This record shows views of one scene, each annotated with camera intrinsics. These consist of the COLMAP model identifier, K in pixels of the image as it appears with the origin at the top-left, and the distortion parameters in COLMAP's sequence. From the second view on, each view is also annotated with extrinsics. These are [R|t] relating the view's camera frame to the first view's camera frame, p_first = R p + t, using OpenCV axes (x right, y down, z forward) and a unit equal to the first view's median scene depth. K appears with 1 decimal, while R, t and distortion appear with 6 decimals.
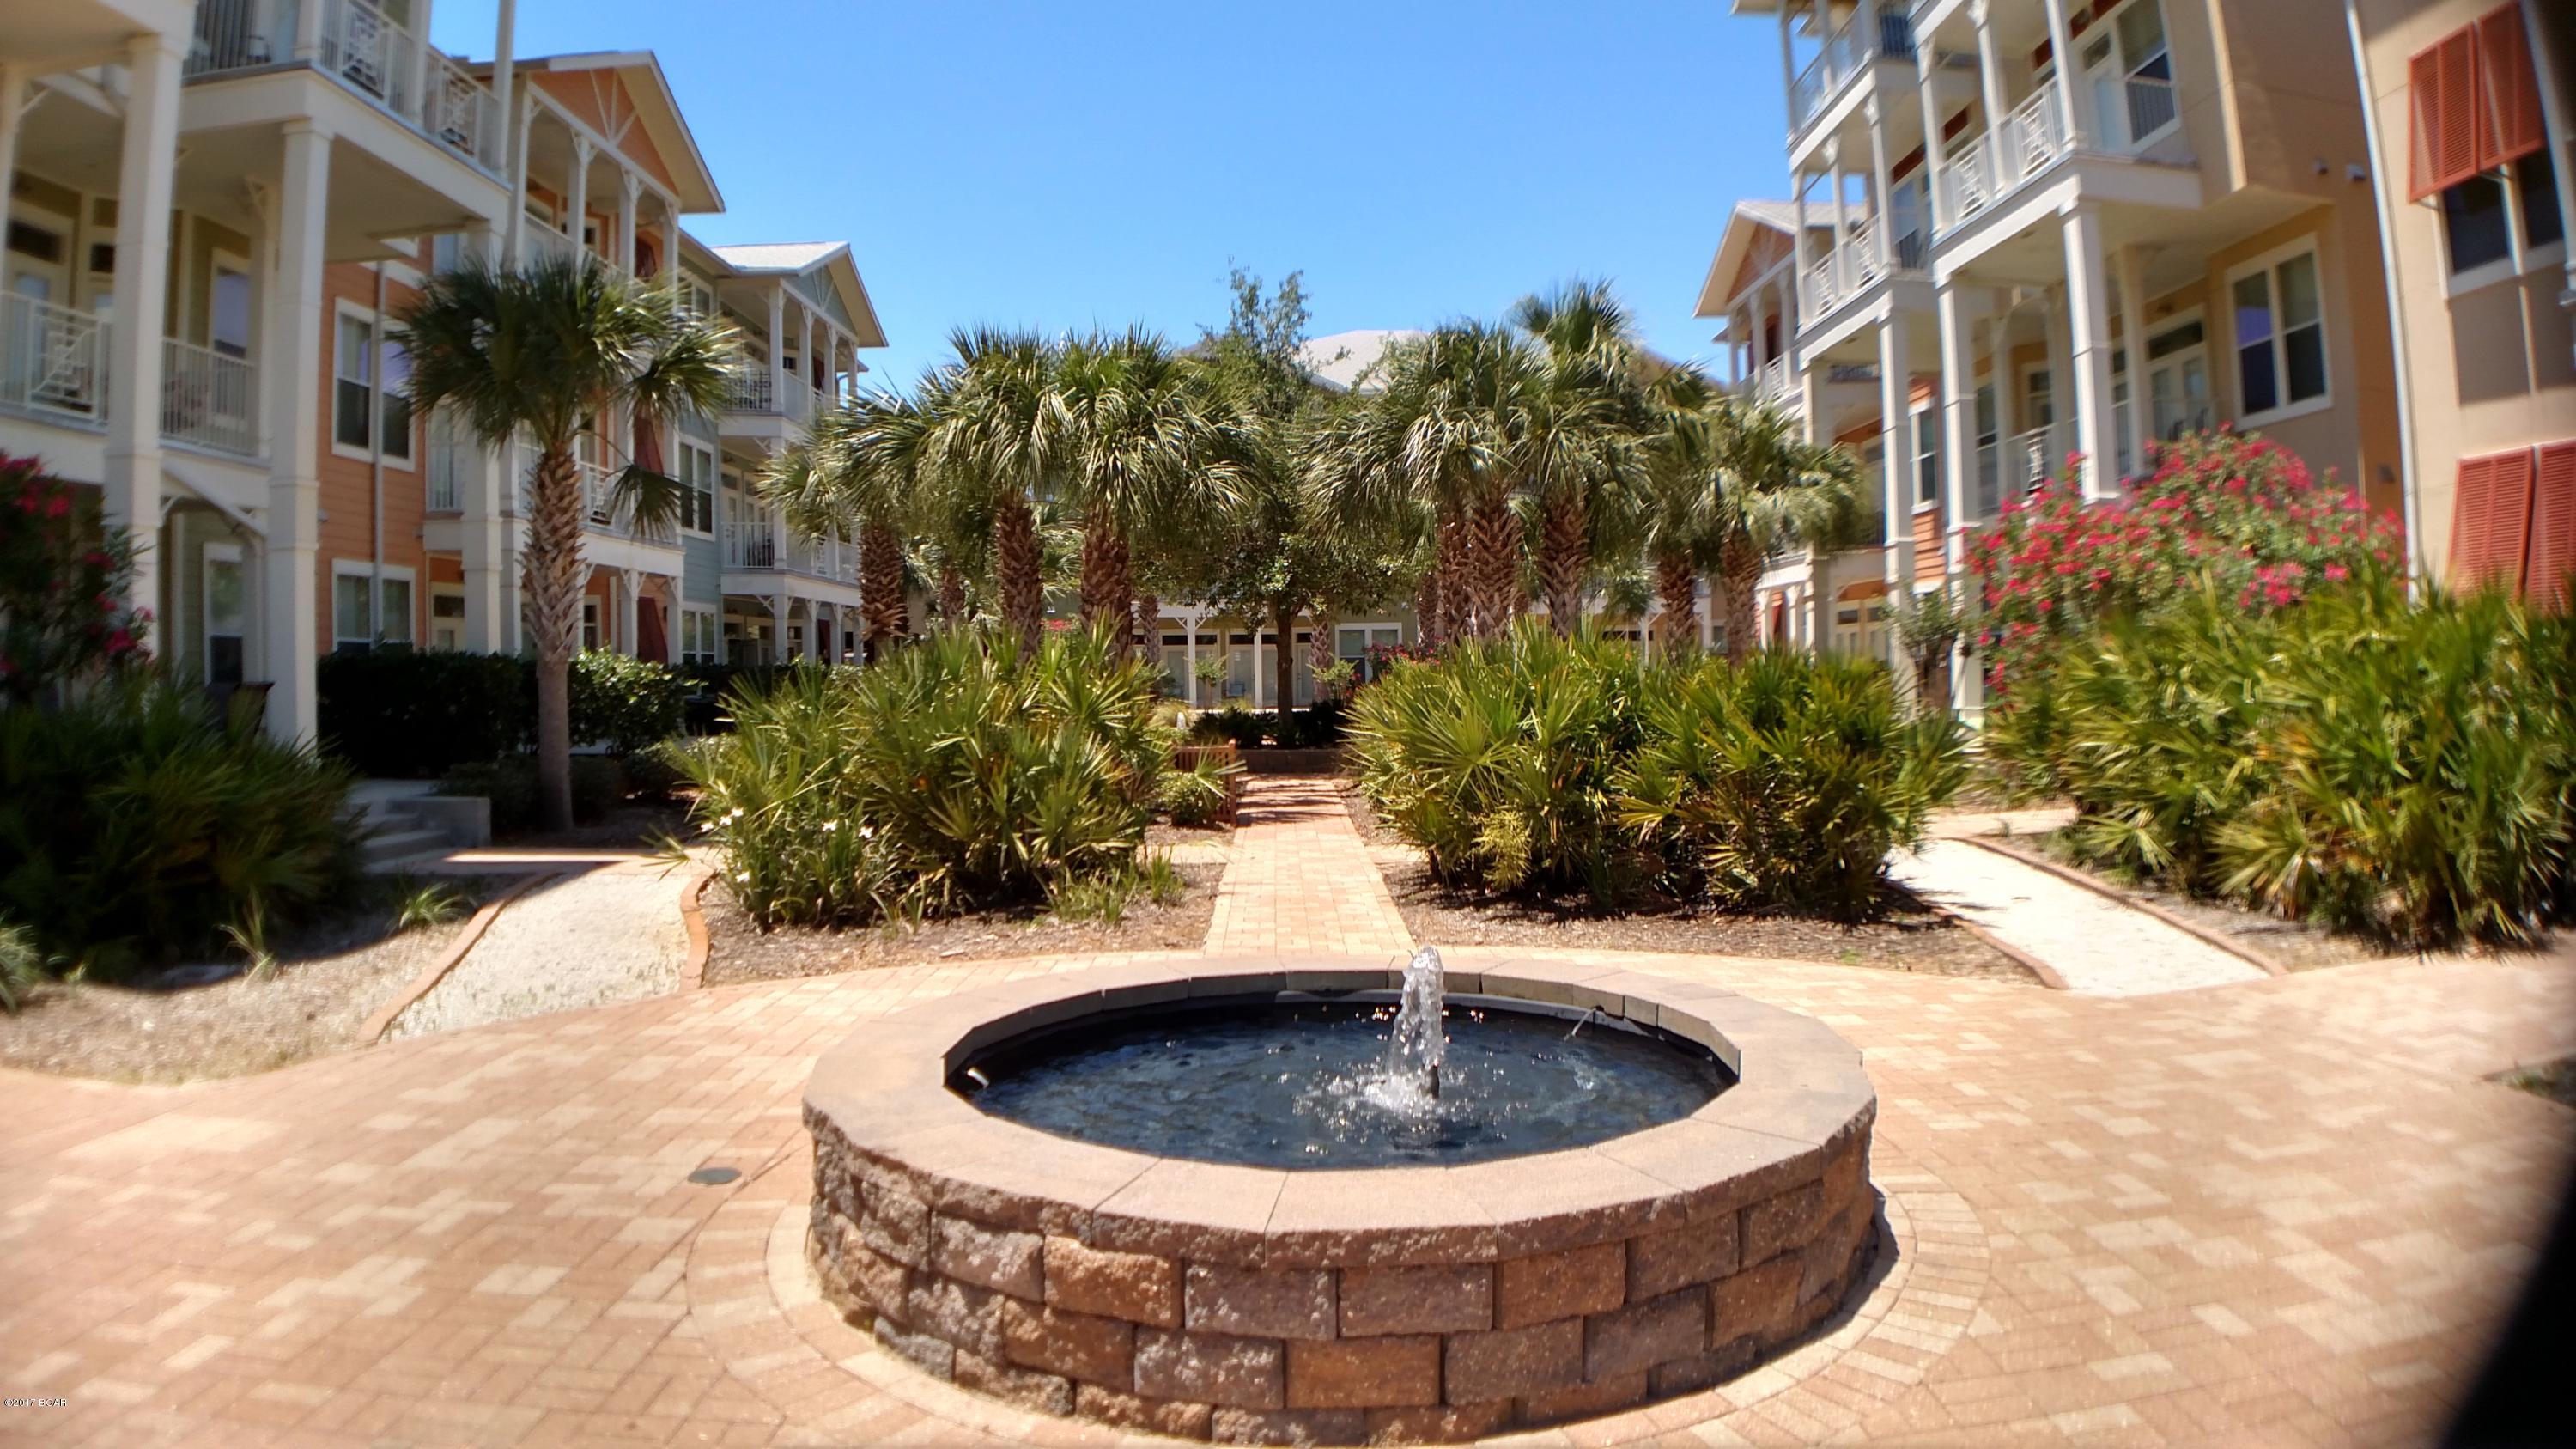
lens RADIAL K [[1625.1, 0, 1288.0], [0, 1625.1, 724.5], [0, 0, 1]] dist [-0.178165, -0.000102]
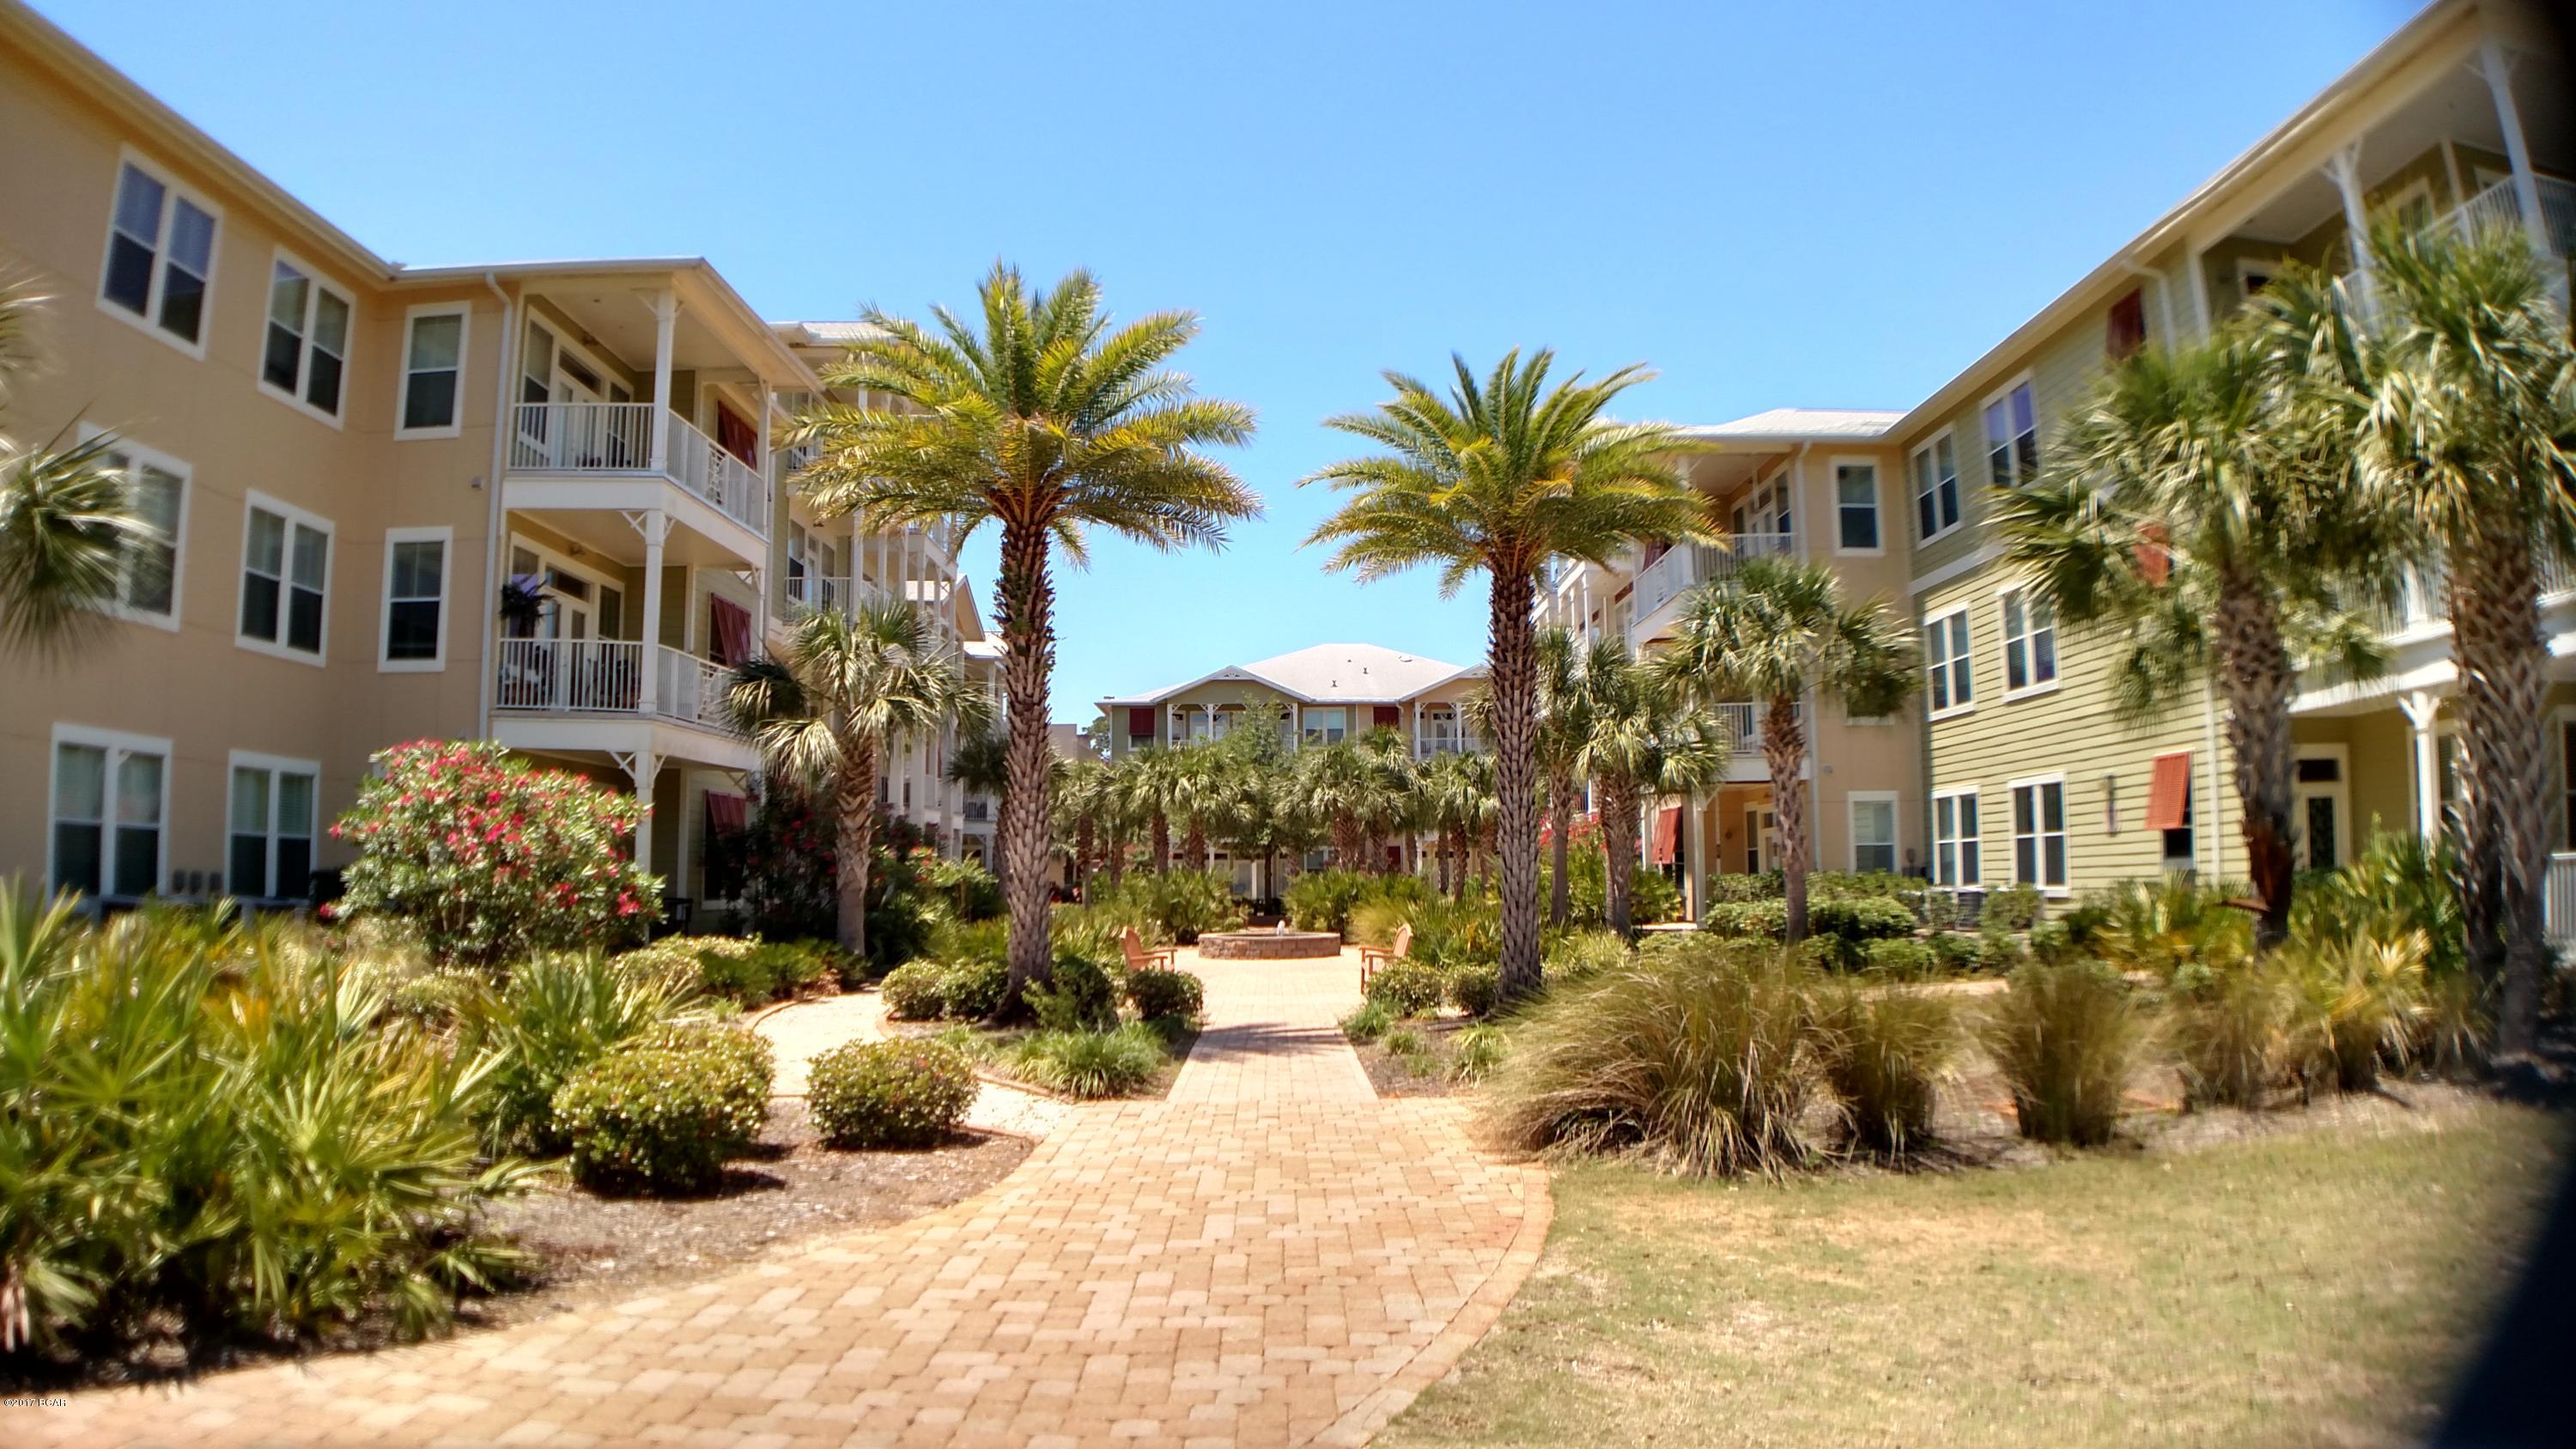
lens RADIAL K [[1625.1, 0, 1288.0], [0, 1625.1, 724.5], [0, 0, 1]] dist [-0.178165, -0.000102]
pose [[0.999936, 0.010761, 0.003424, 0.021059], [-0.010258, 0.992358, -0.122966, 0.039535], [-0.004721, 0.122923, 0.992405, -1.667214]]
